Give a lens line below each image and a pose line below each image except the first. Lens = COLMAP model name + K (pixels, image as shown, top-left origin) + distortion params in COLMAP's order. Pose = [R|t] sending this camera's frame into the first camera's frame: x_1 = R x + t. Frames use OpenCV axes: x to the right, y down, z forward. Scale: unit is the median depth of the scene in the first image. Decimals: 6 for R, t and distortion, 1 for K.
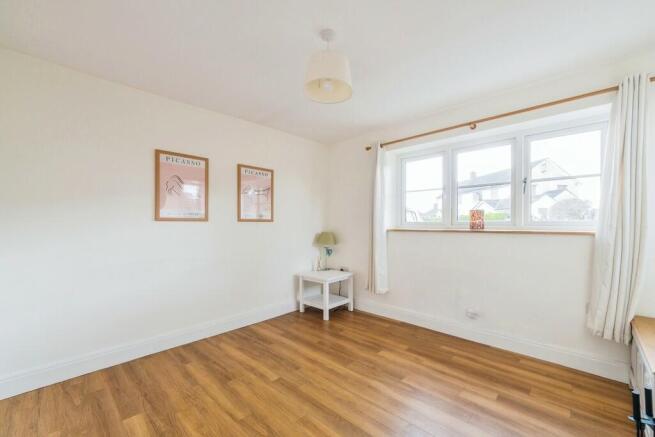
lens RADIAL K [[269.6, 0, 338.2], [0, 269.6, 221.3], [0, 0, 1]] dist [0.000706, 0.000212]
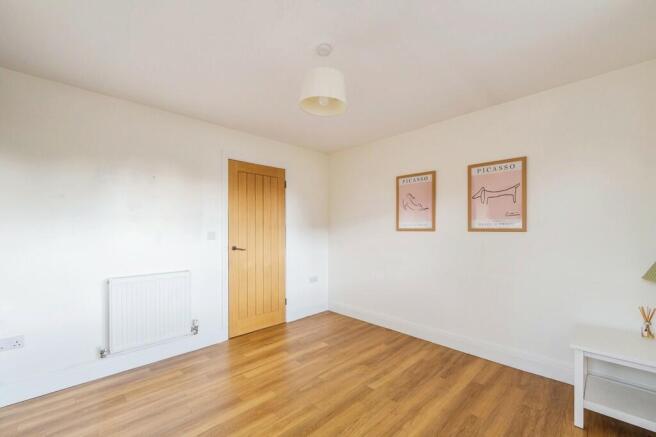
lens RADIAL K [[265.6, 0, 328.8], [0, 265.6, 232.0], [0, 0, 1]] dist [-0.000754, -0.000049]
pose [[-0.053230, 0.000566, -0.998582, 0.614761], [-0.001220, 0.999999, 0.000632, 0.002791], [0.998582, 0.001252, -0.053229, 0.713784]]
